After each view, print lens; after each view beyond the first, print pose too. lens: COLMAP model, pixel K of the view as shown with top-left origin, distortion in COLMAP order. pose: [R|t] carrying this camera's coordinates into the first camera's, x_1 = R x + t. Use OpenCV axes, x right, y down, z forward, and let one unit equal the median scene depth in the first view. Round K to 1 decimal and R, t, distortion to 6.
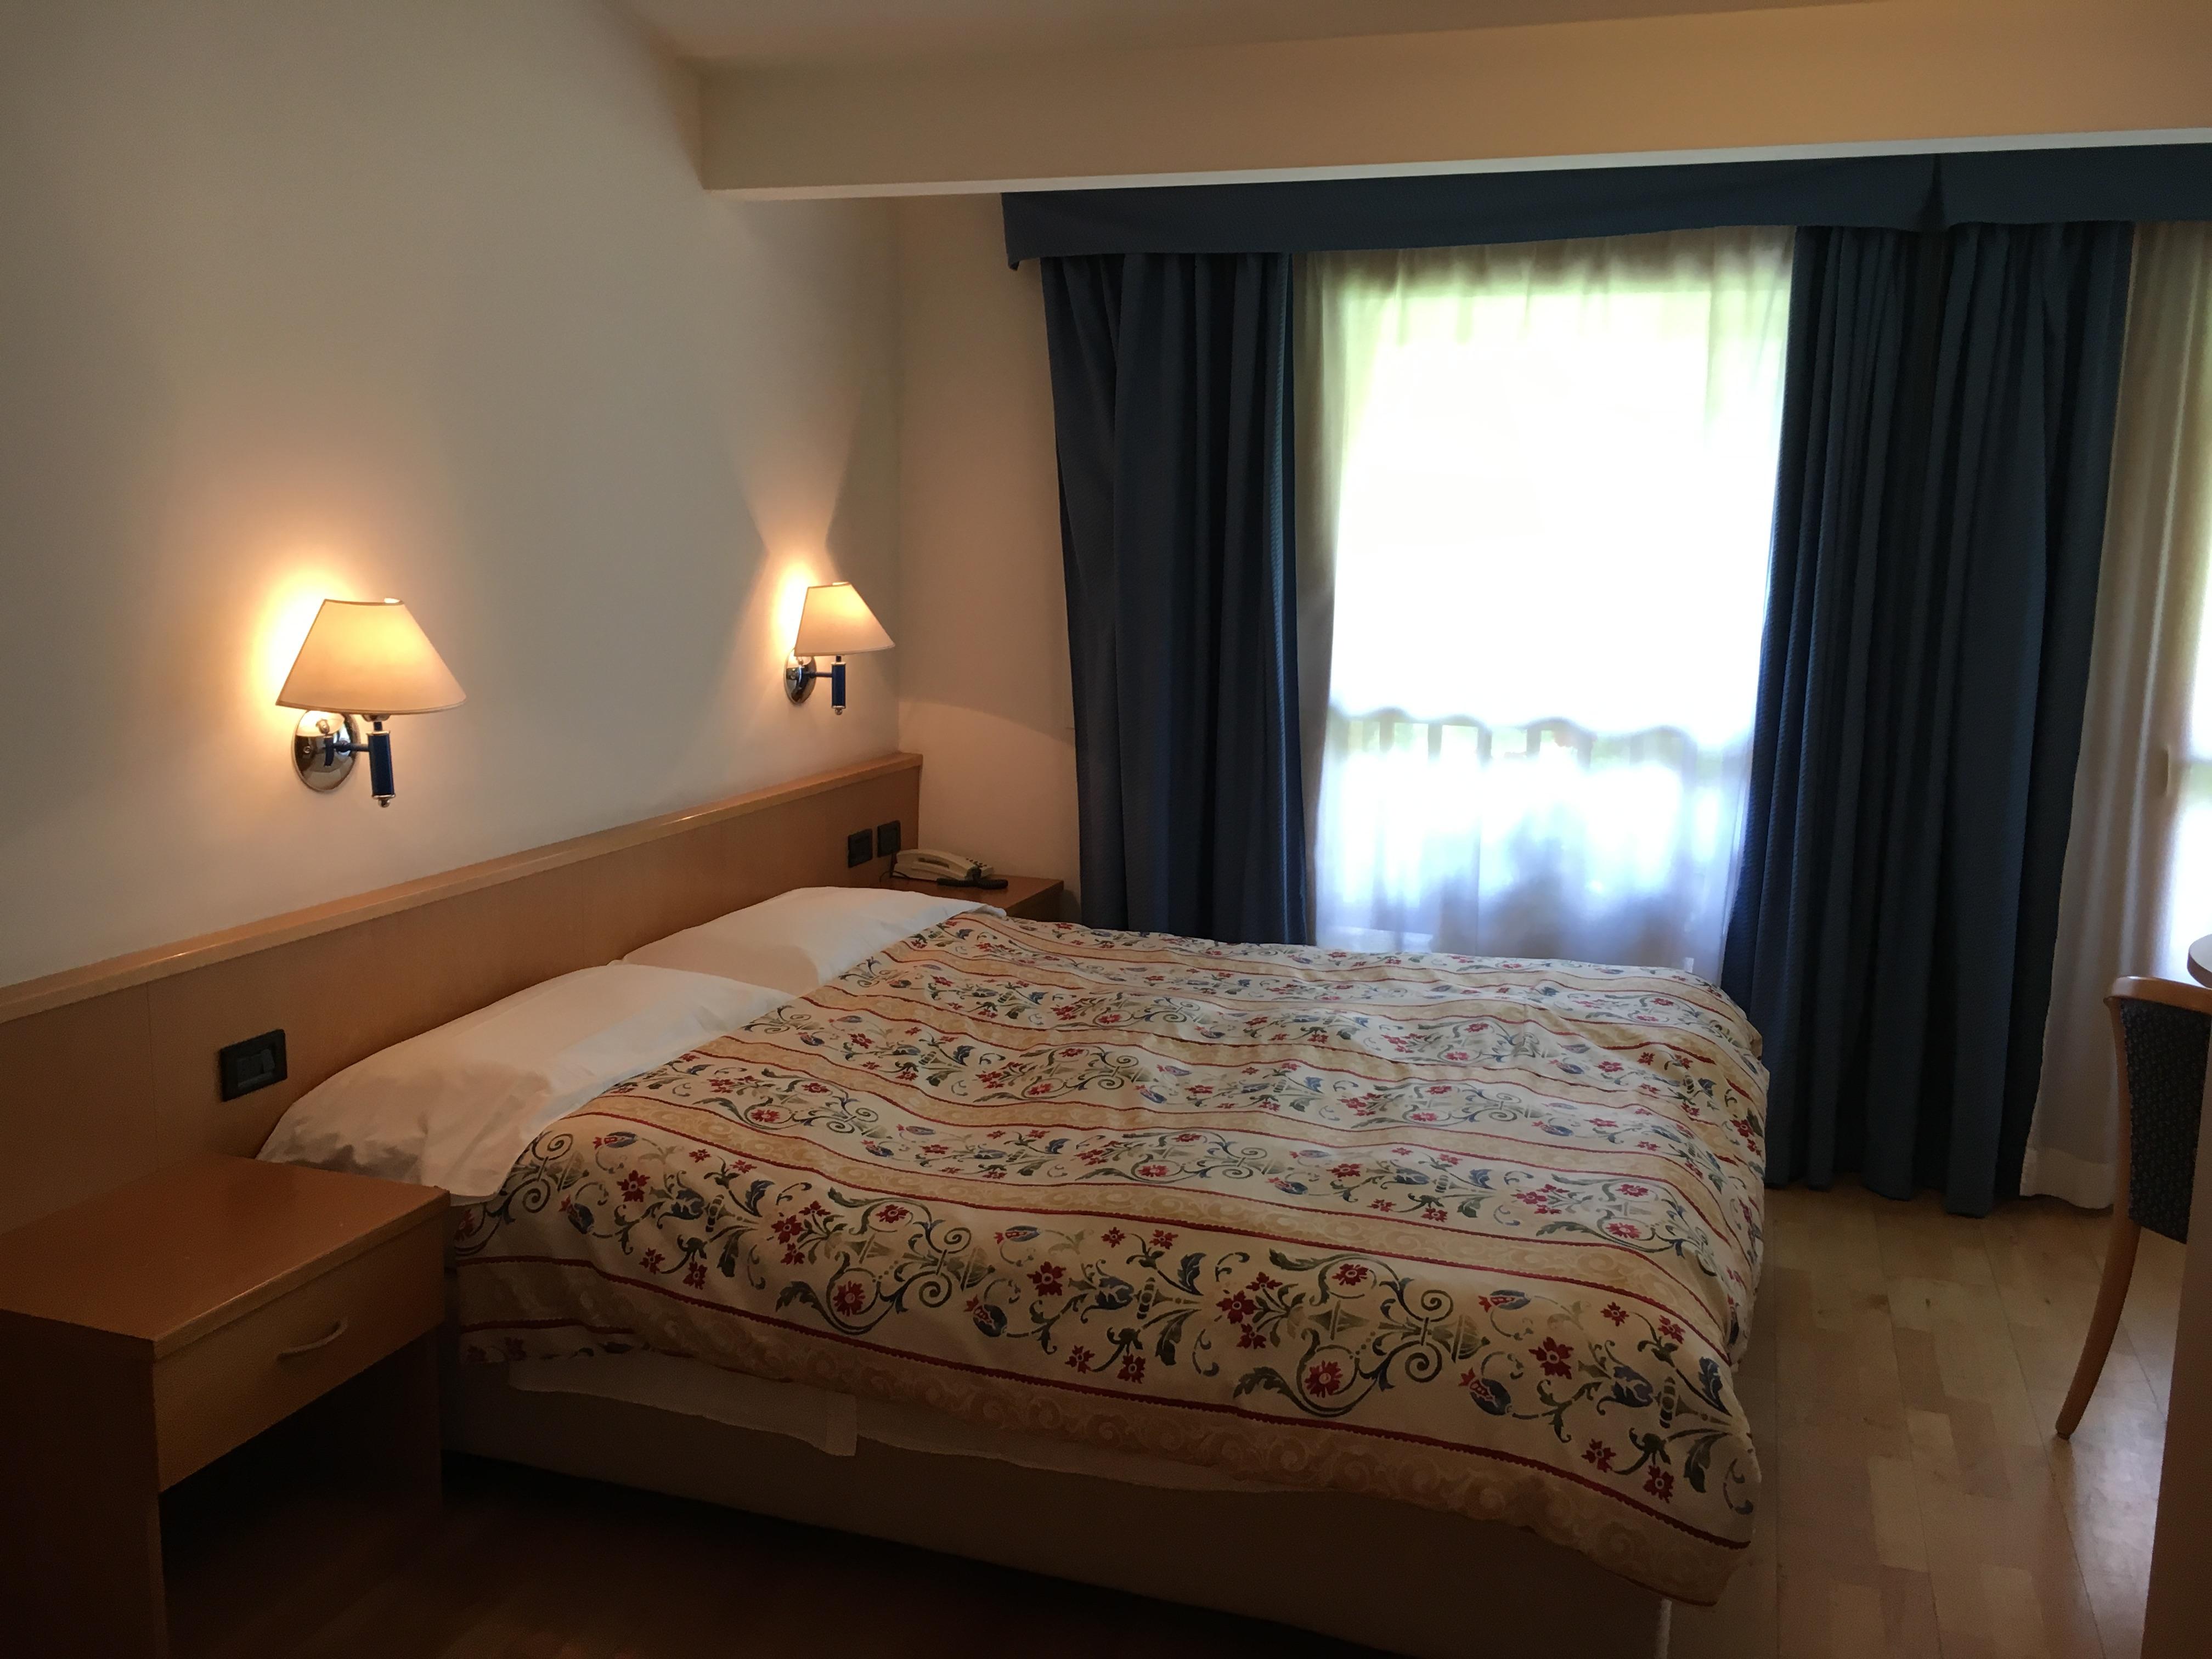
lens RADIAL K [[1894.5, 0, 1106.0], [0, 1894.5, 829.5], [0, 0, 1]] dist [0.072652, -0.109507]
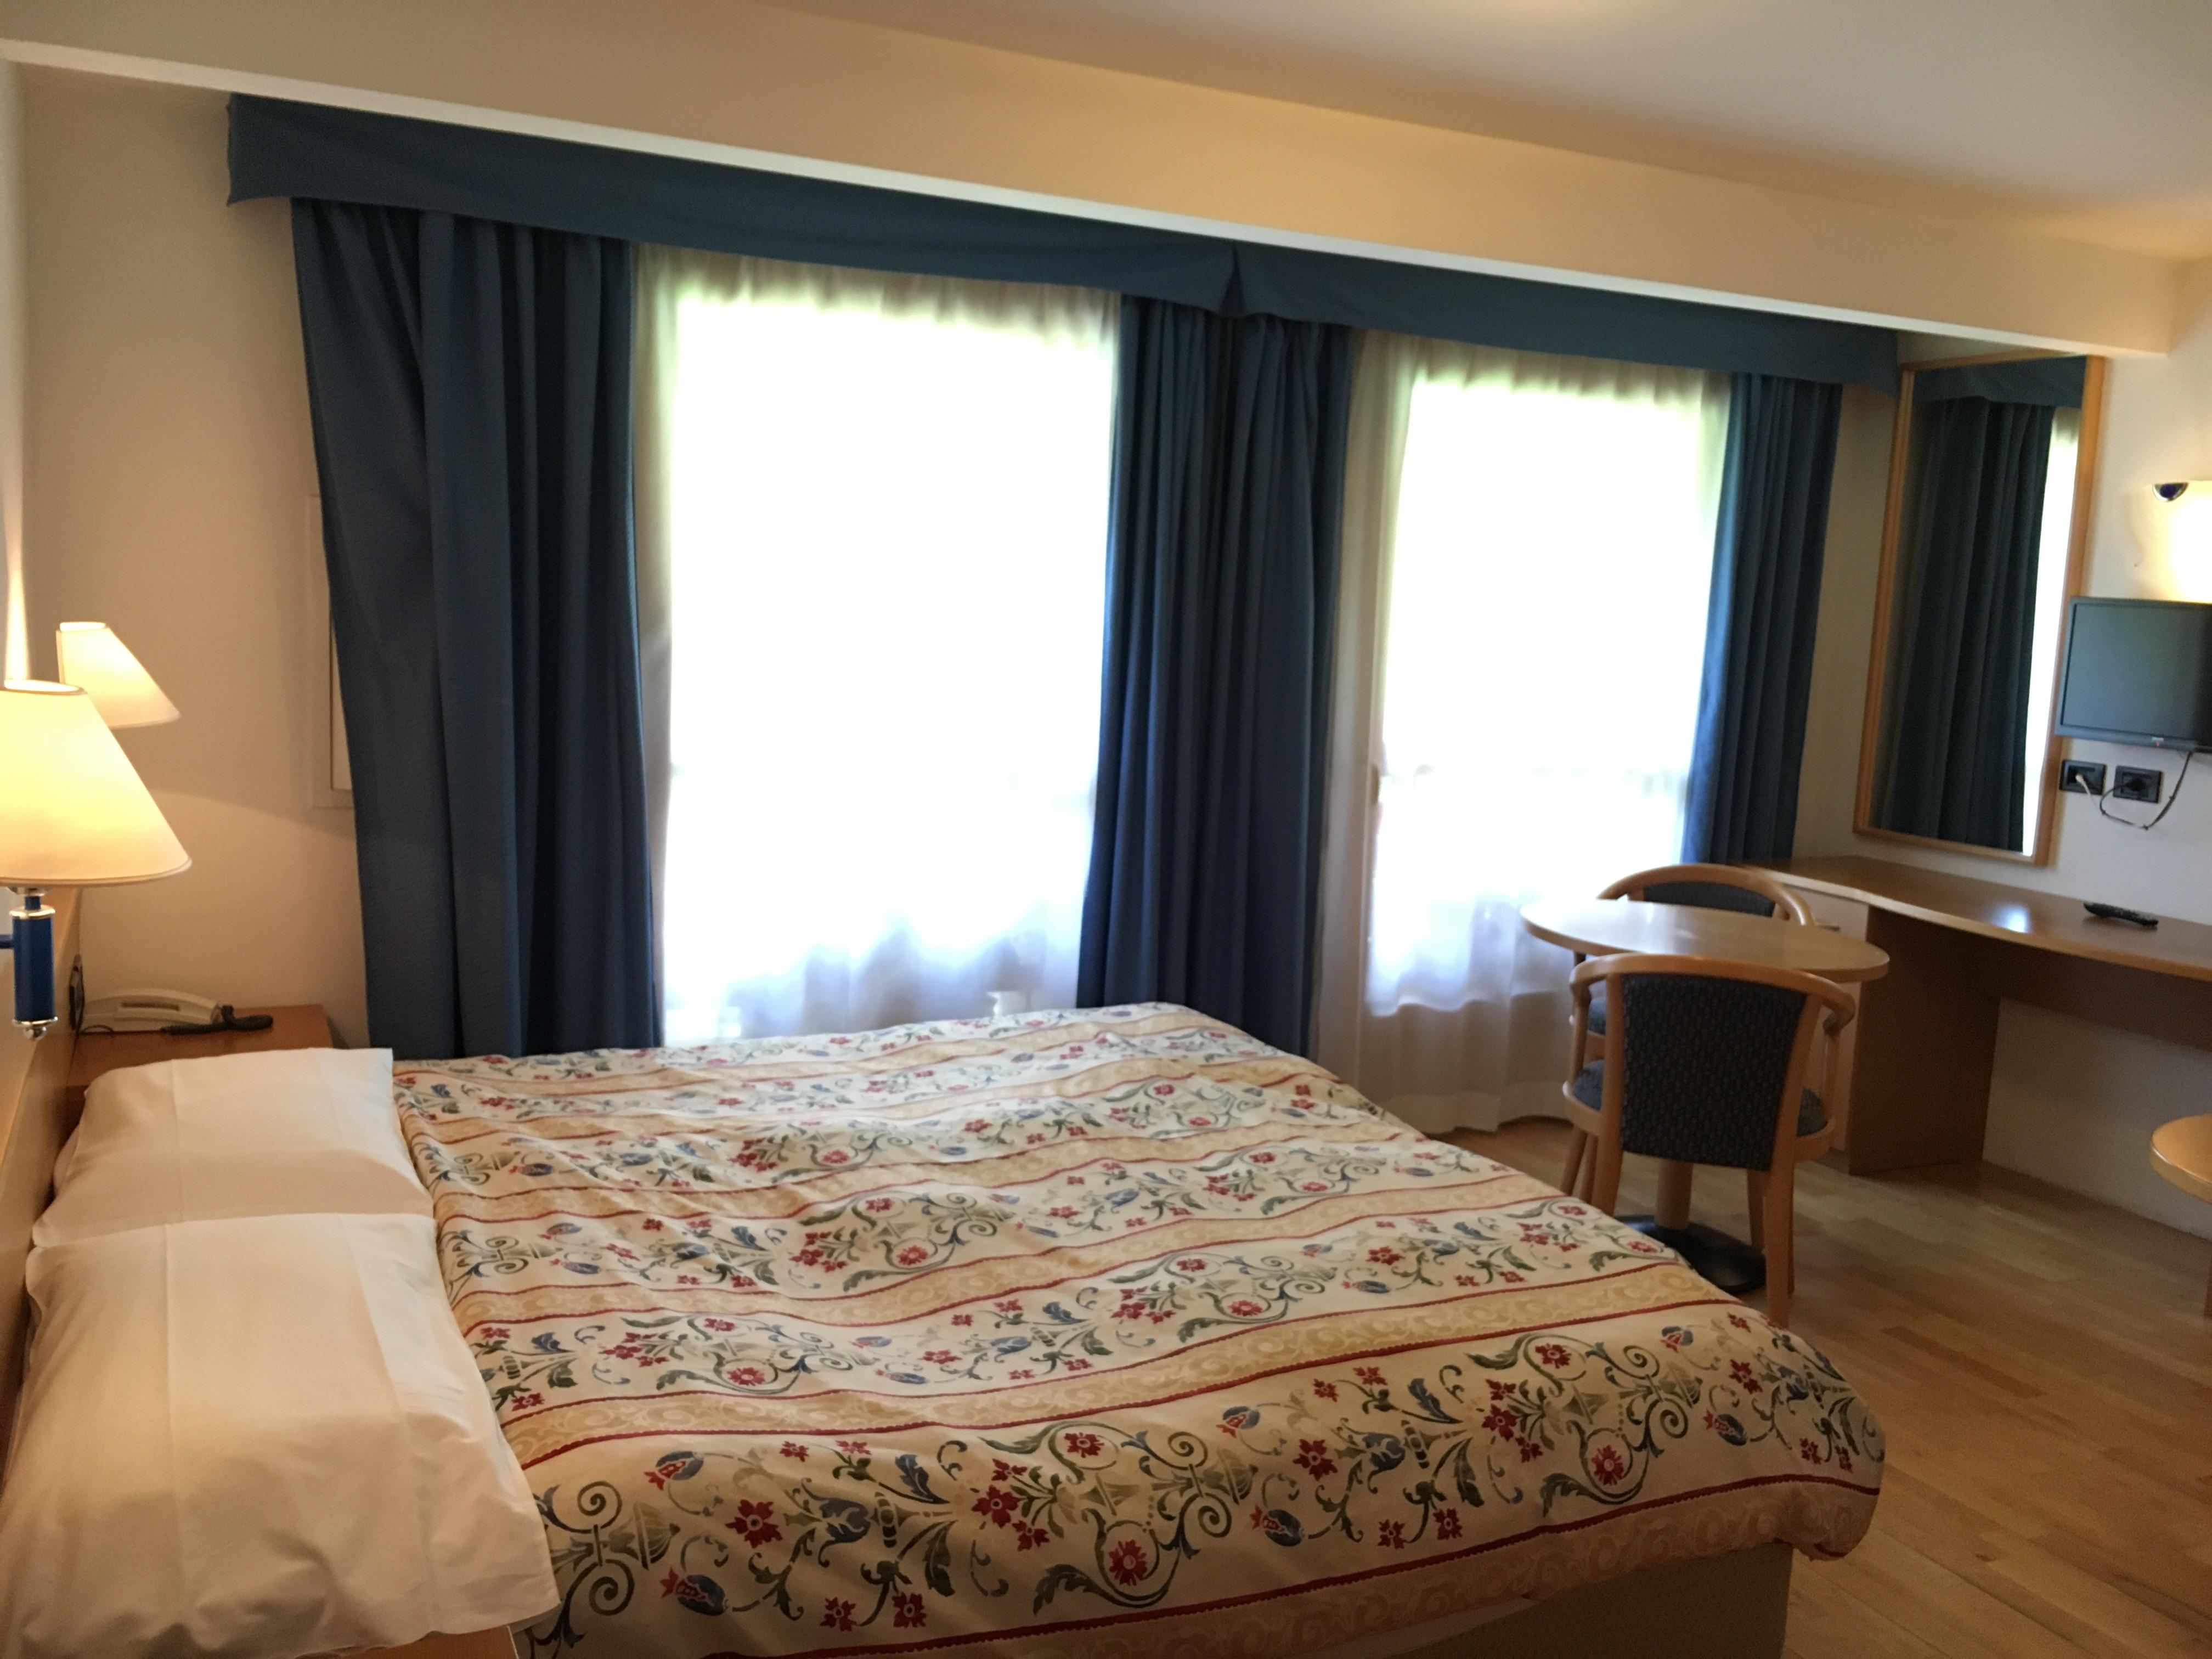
lens RADIAL K [[1894.5, 0, 1106.0], [0, 1894.5, 829.5], [0, 0, 1]] dist [0.072652, -0.109507]
pose [[0.702804, -0.076861, 0.707219, -0.641437], [0.081556, 0.996297, 0.027231, -0.073728], [-0.706693, 0.038540, 0.706470, 0.415564]]
